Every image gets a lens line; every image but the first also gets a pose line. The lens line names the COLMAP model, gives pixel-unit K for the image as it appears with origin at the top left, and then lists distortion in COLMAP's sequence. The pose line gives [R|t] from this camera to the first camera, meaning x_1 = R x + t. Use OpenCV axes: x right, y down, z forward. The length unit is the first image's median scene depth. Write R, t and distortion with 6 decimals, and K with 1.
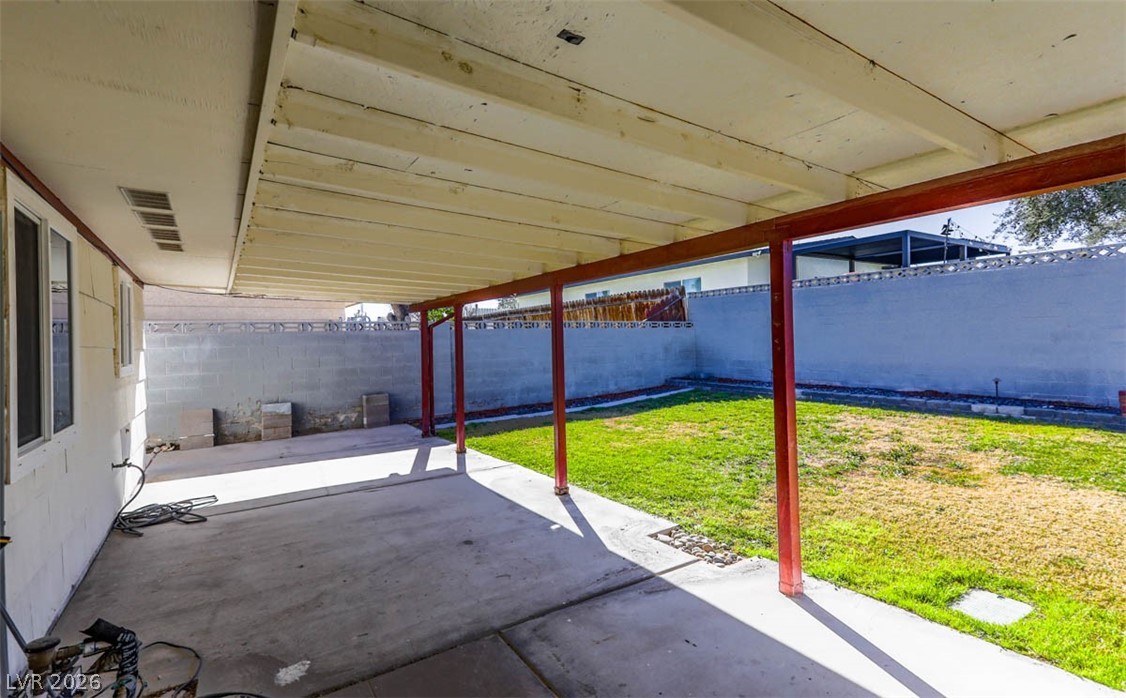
lens RADIAL K [[517.0, 0, 561.4], [0, 517.0, 343.8], [0, 0, 1]] dist [-0.001437, -0.000549]
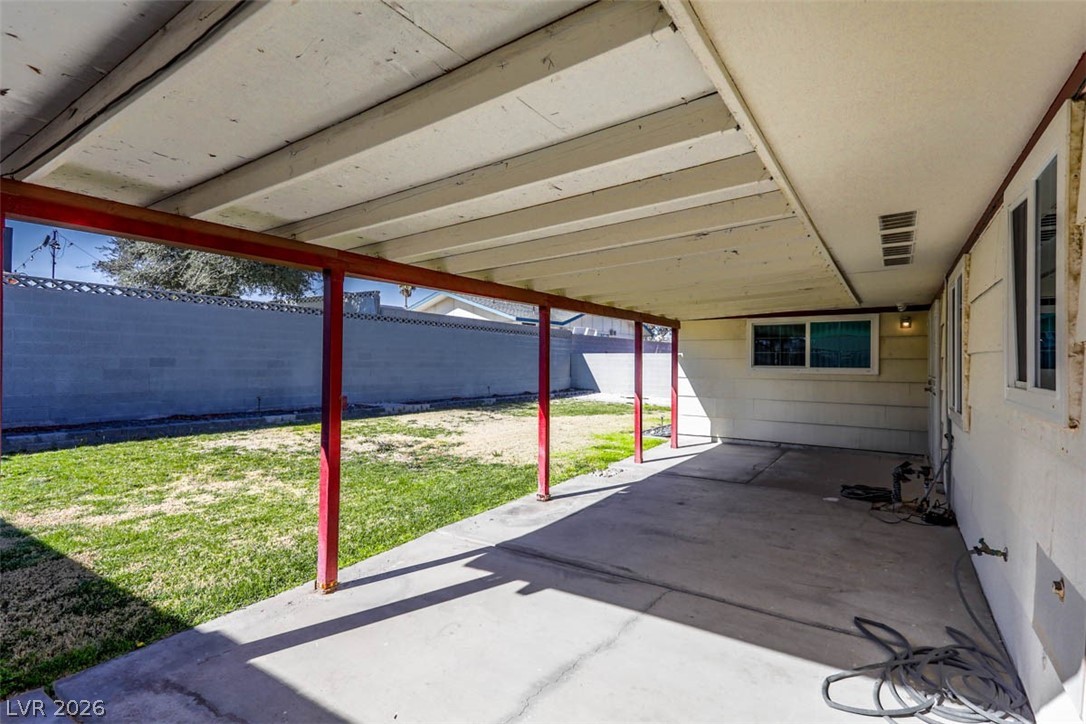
lens RADIAL K [[525.1, 0, 539.1], [0, 525.1, 363.2], [0, 0, 1]] dist [-0.045327, 0.012404]
pose [[-0.369490, 0.017529, 0.929069, -1.015574], [0.013417, 0.999818, -0.013527, 0.021767], [-0.929138, 0.007467, -0.369658, 1.421932]]
